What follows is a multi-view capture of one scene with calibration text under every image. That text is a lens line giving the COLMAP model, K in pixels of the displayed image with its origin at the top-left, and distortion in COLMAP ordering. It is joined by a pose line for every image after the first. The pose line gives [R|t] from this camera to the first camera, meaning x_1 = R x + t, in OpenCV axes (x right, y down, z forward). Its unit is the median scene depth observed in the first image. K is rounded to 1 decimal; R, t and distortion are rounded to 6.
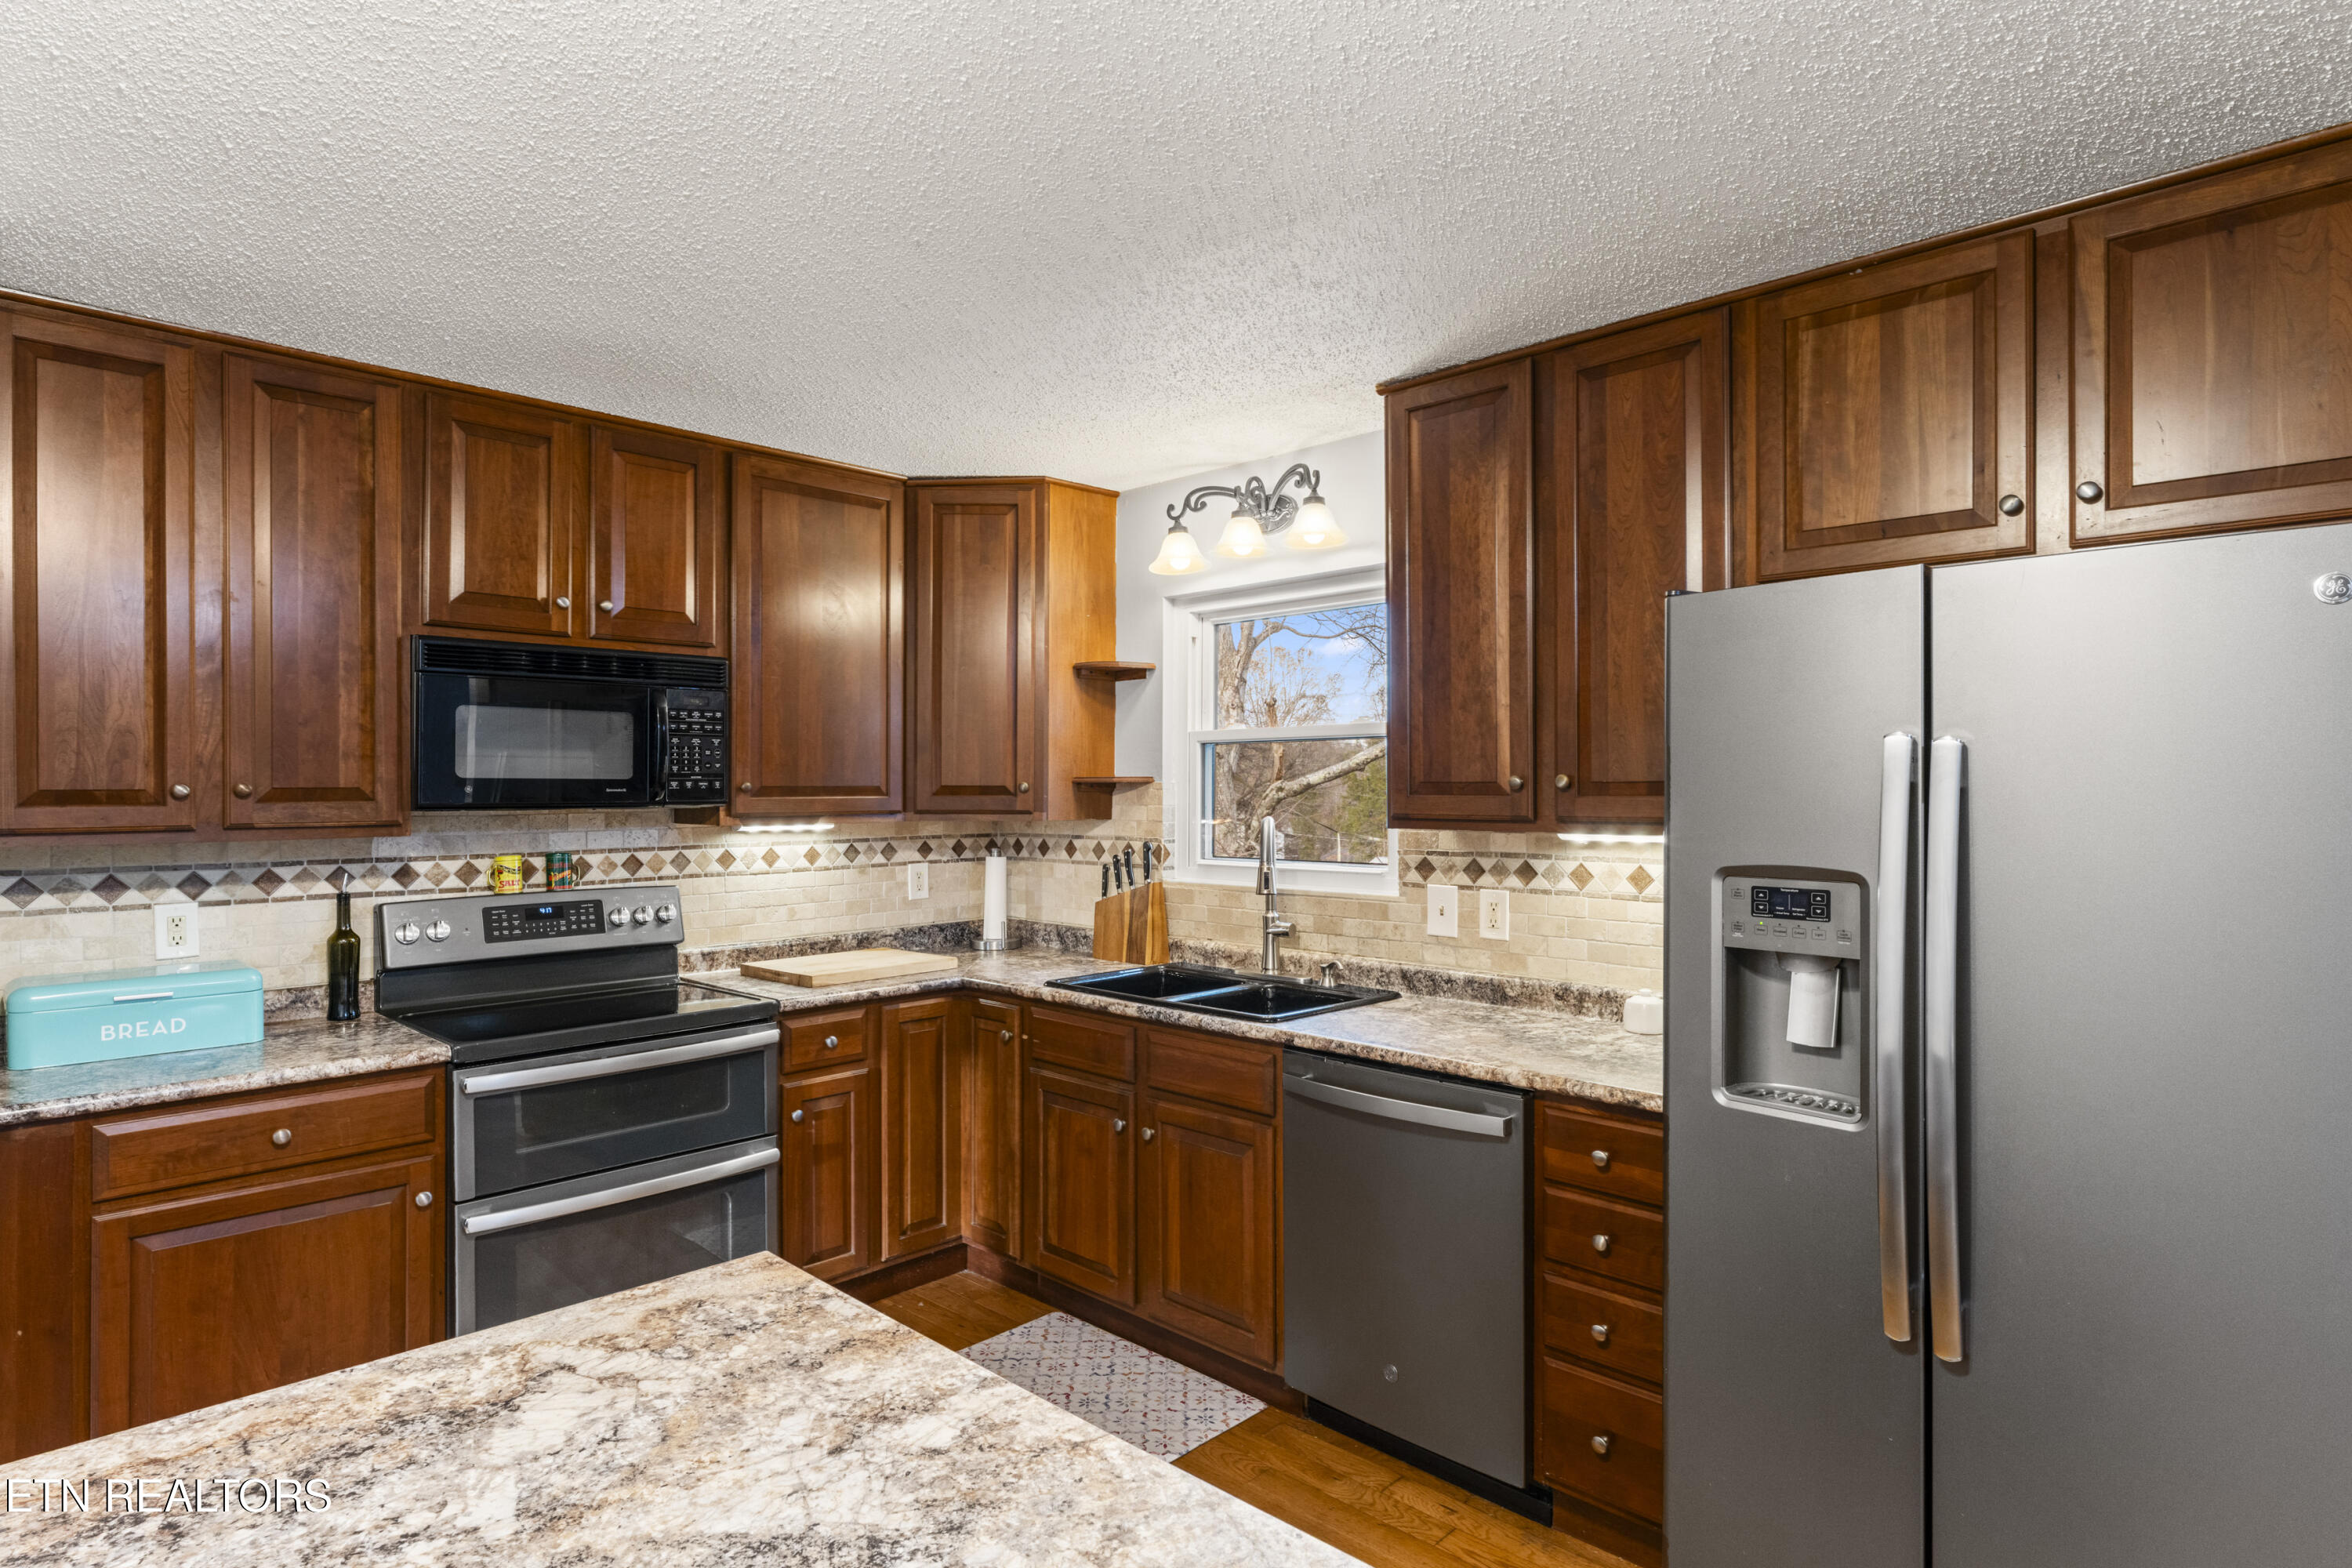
lens RADIAL K [[1247.1, 0, 1167.8], [0, 1247.1, 784.0], [0, 0, 1]] dist [0.000268, -0.001217]
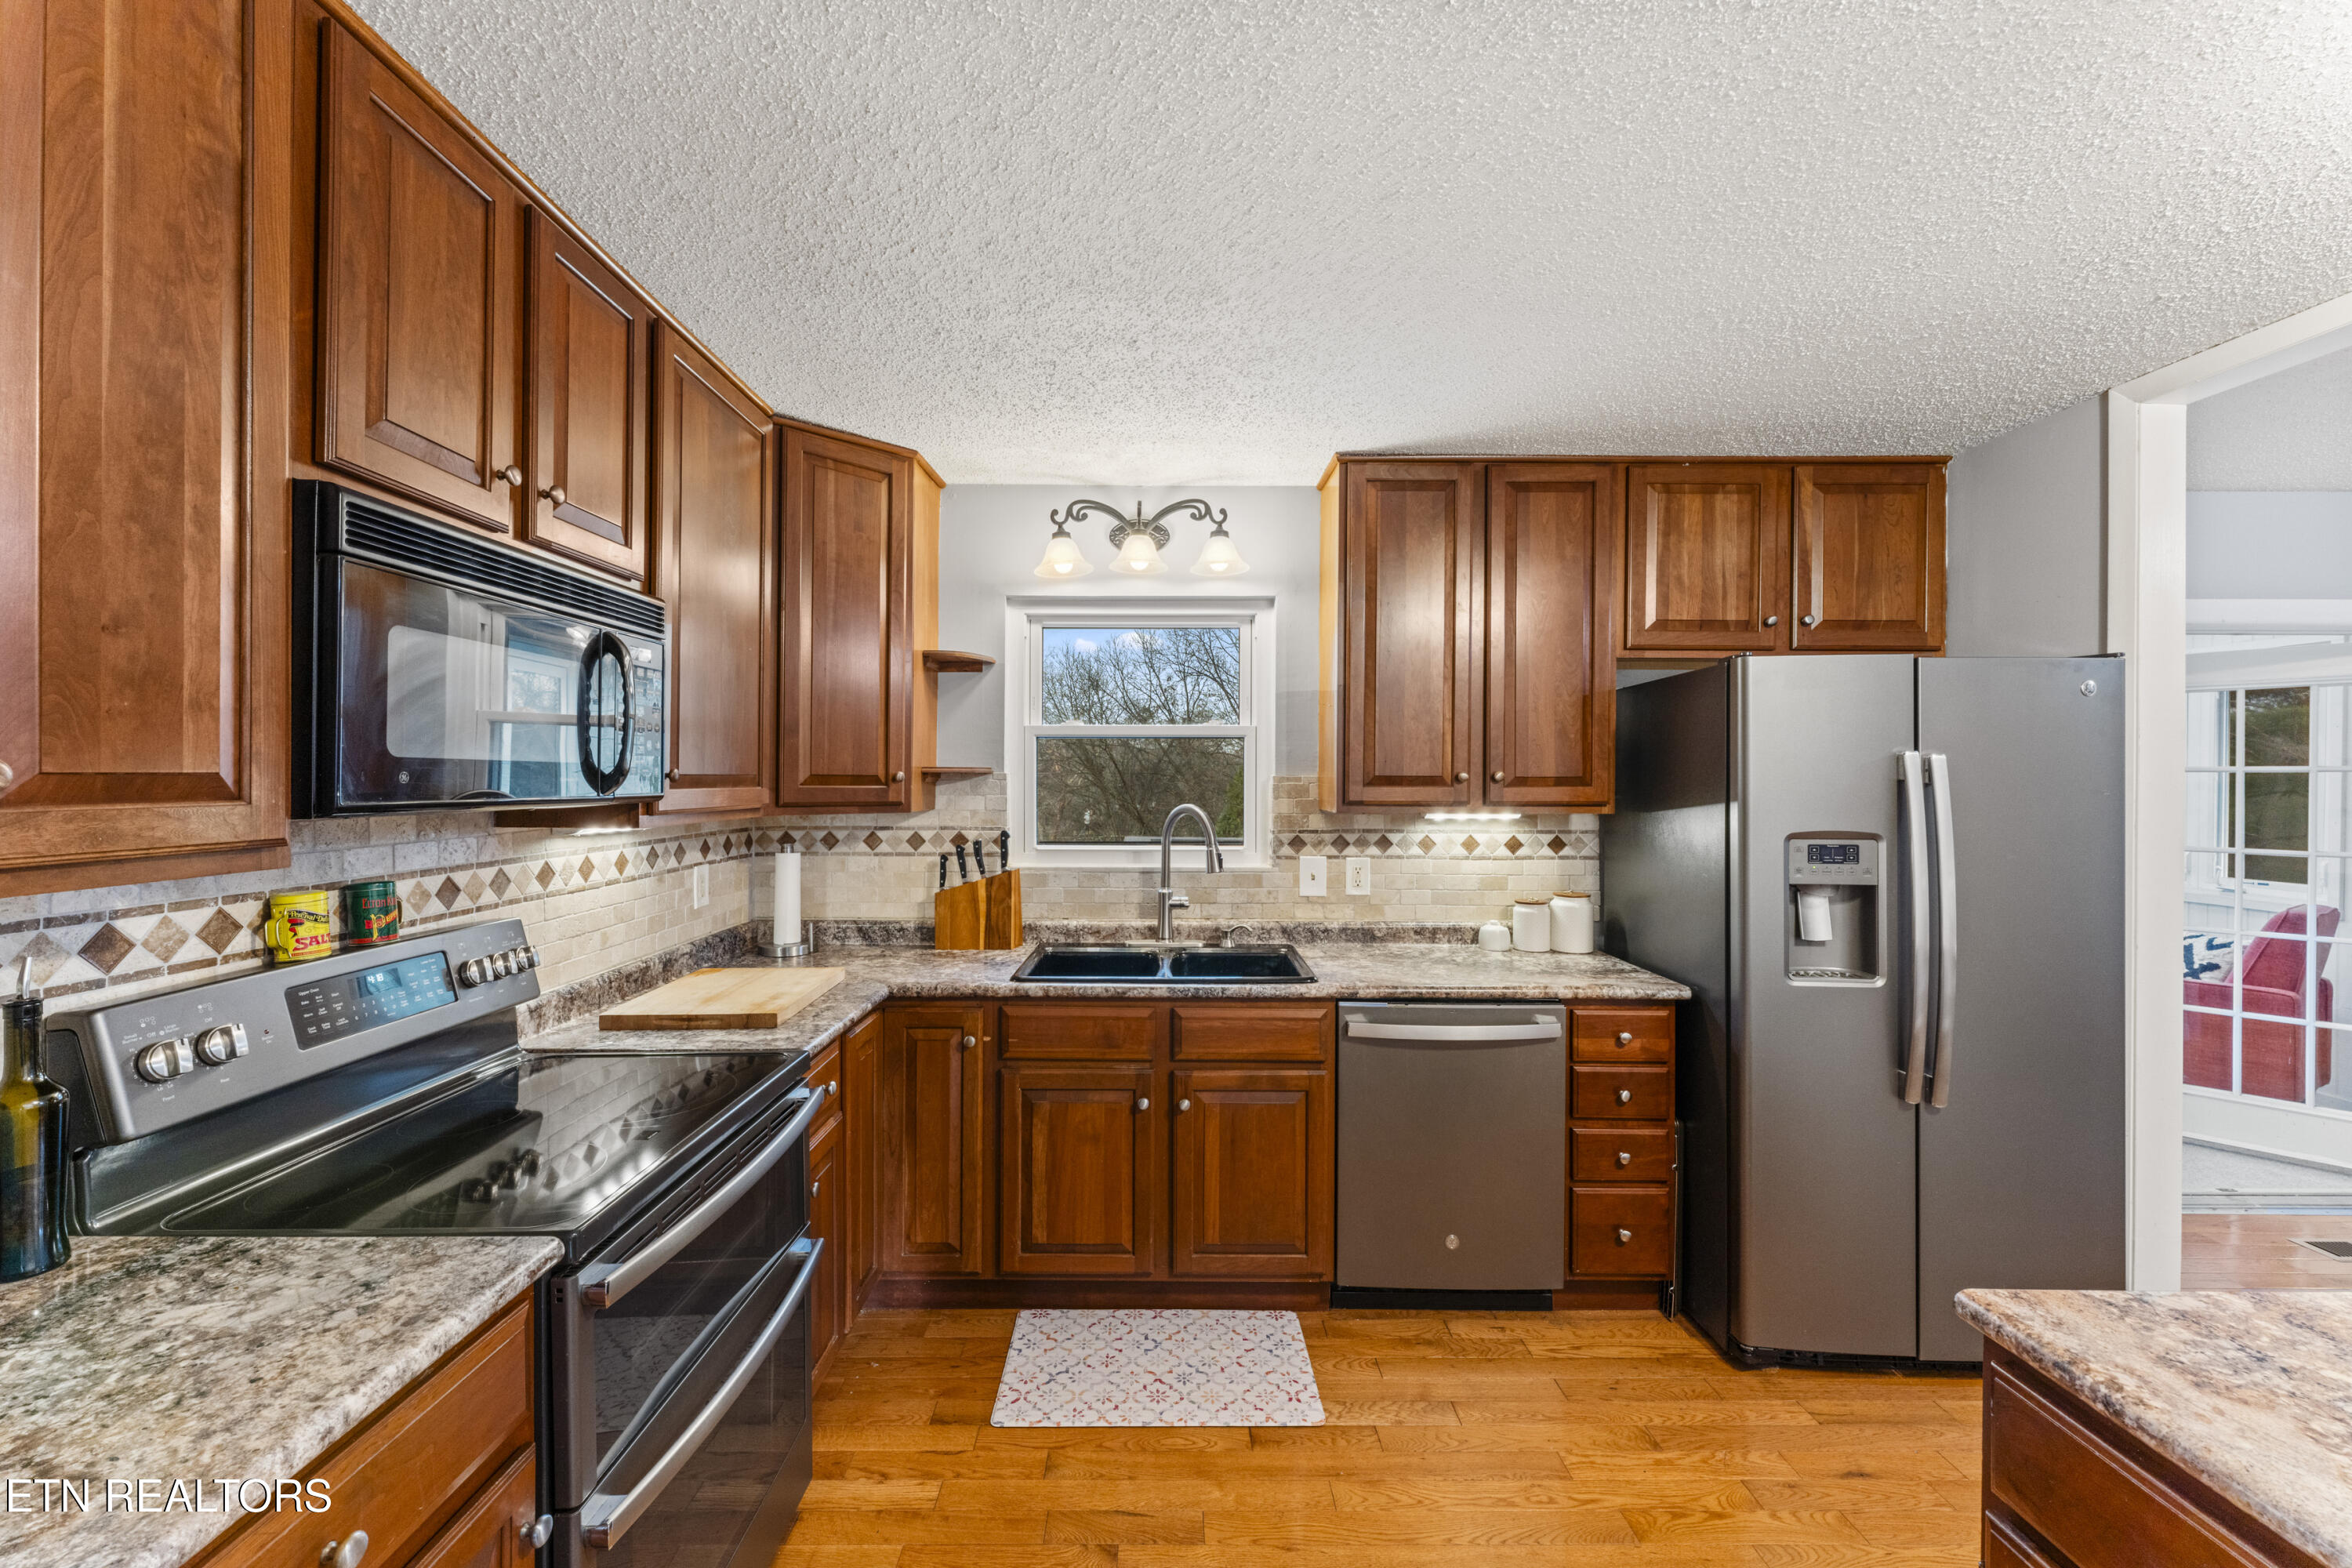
lens RADIAL K [[938.7, 0, 1169.7], [0, 938.7, 785.1], [0, 0, 1]] dist [0.003189, -0.000656]
pose [[0.714423, -0.000603, 0.699714, -0.584236], [-0.007413, 0.999937, 0.008431, 0.001340], [-0.699675, -0.011211, 0.714373, 0.439629]]
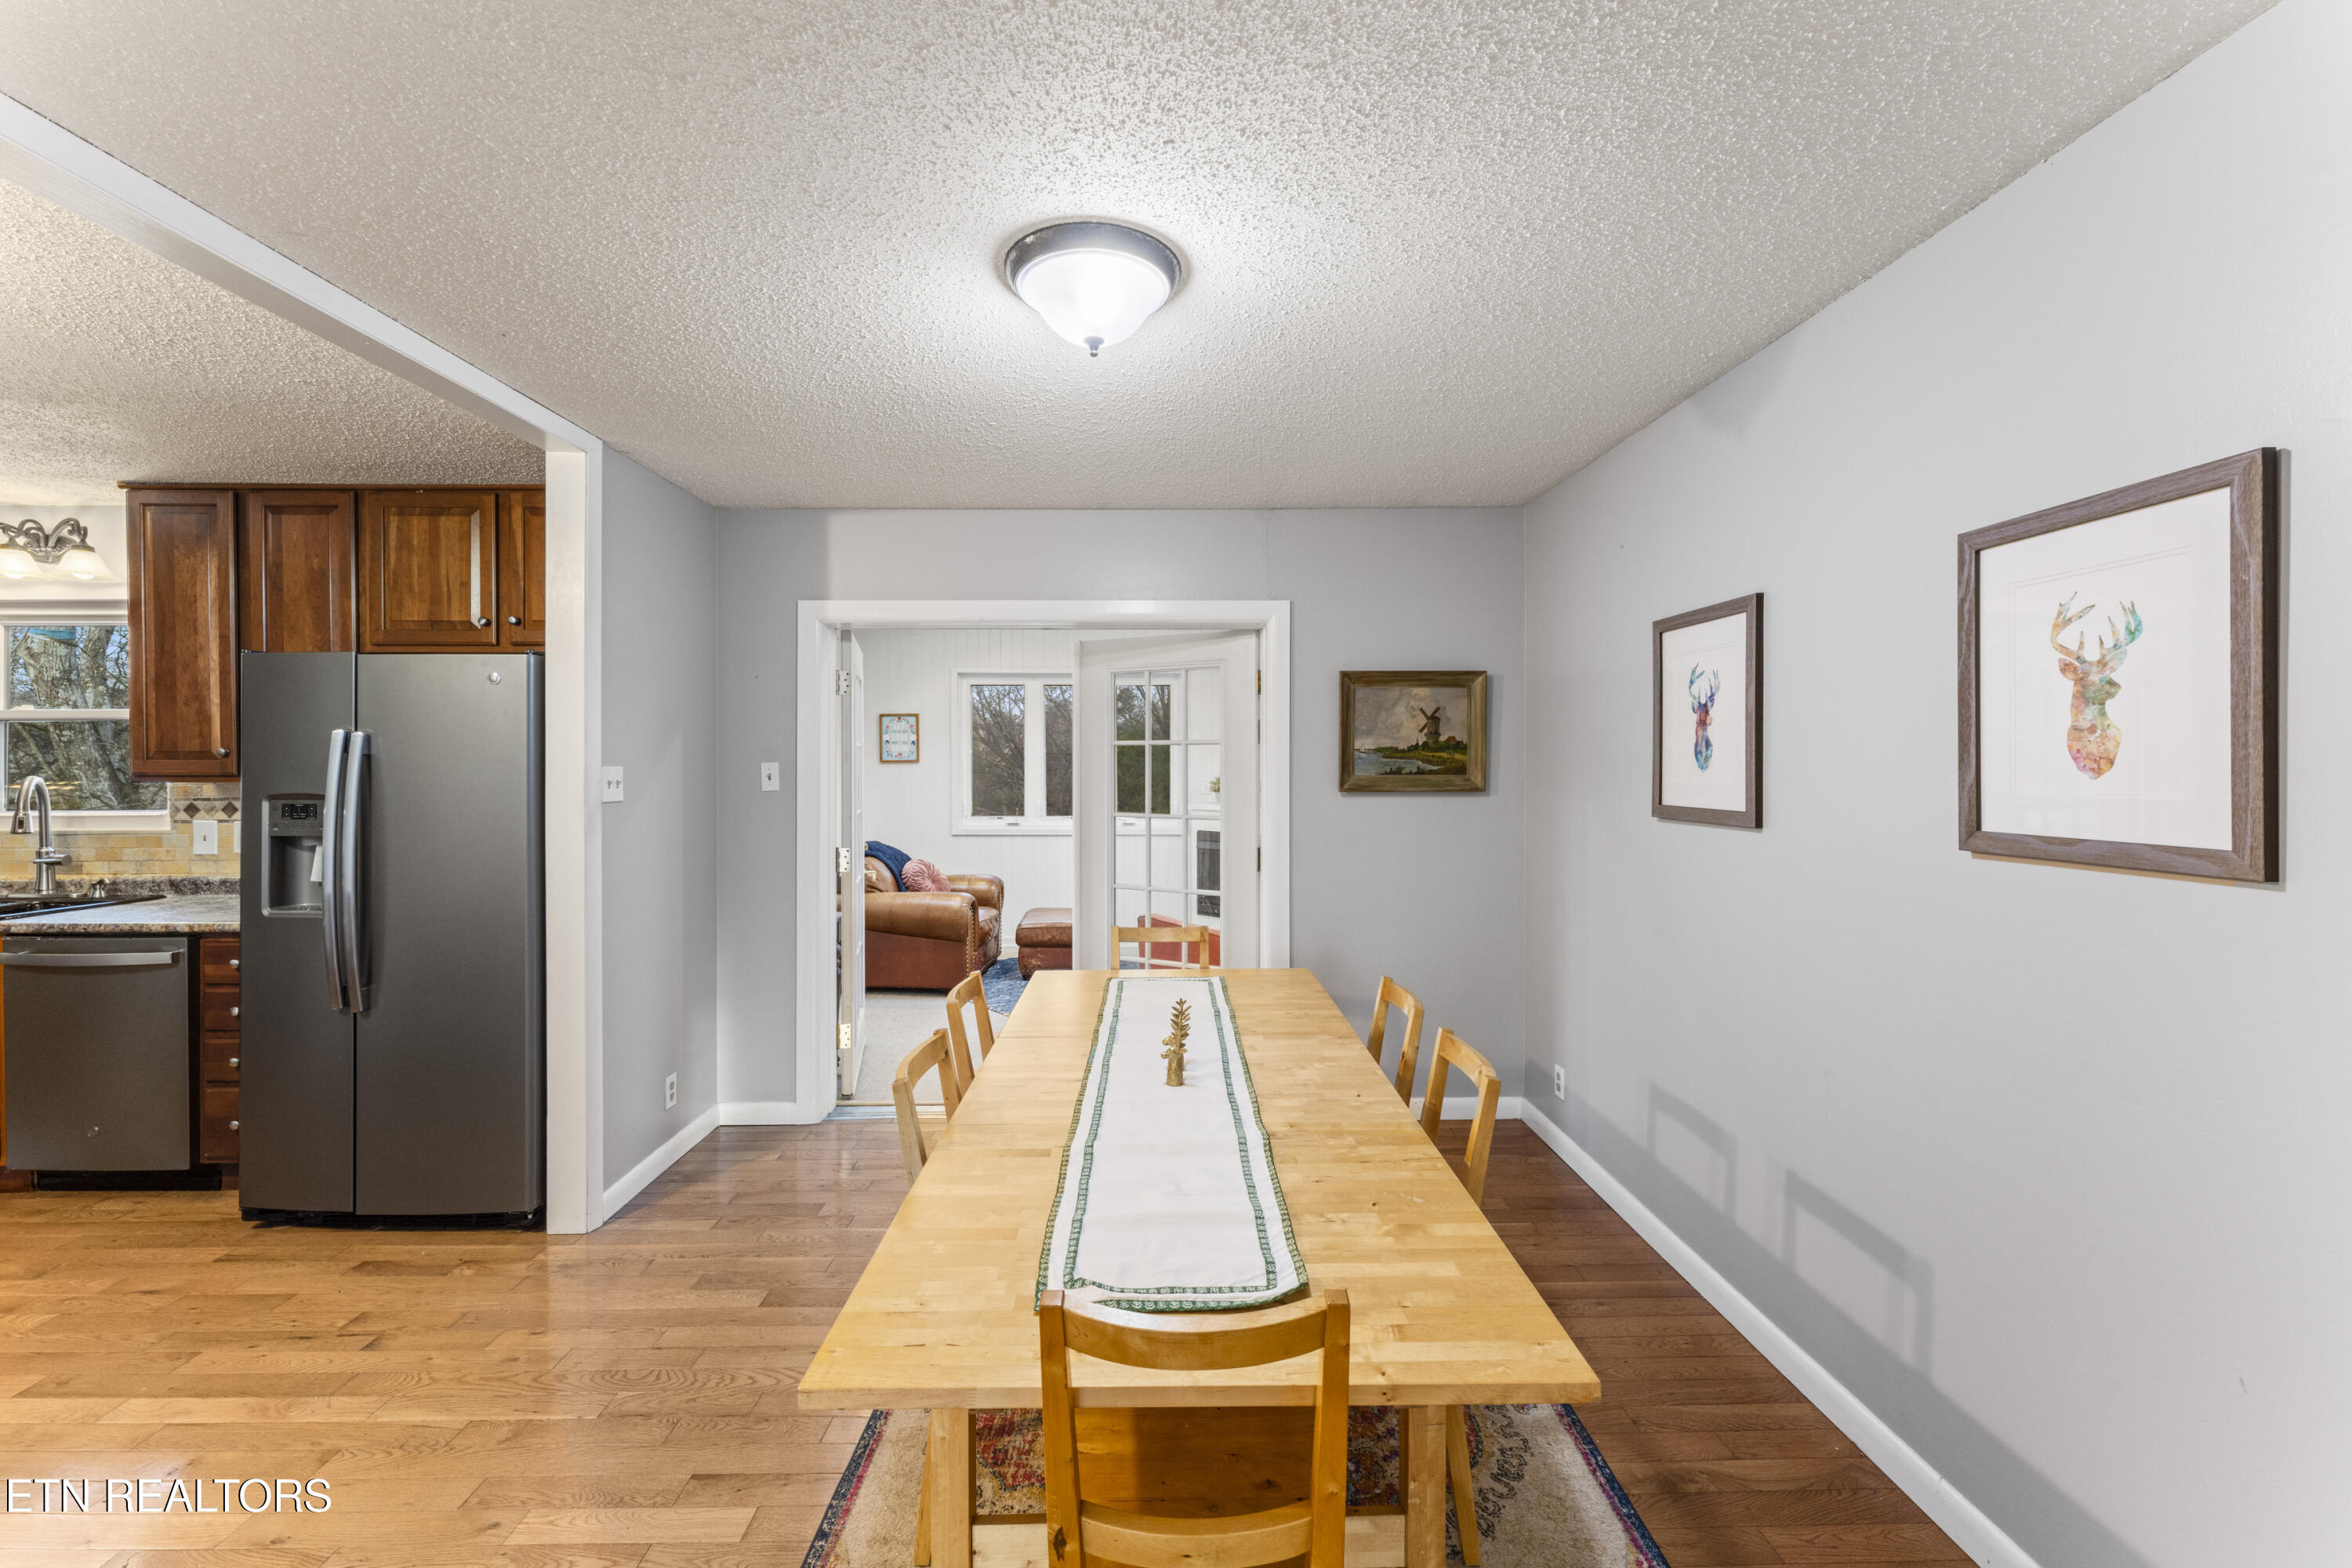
lens RADIAL K [[941.2, 0, 1166.5], [0, 941.2, 764.7], [0, 0, 1]] dist [0.001213, 0.000008]
pose [[0.705849, -0.003381, 0.708354, 0.245751], [-0.002710, 0.999968, 0.007474, 0.002658], [-0.708357, -0.007195, 0.705818, -0.648527]]
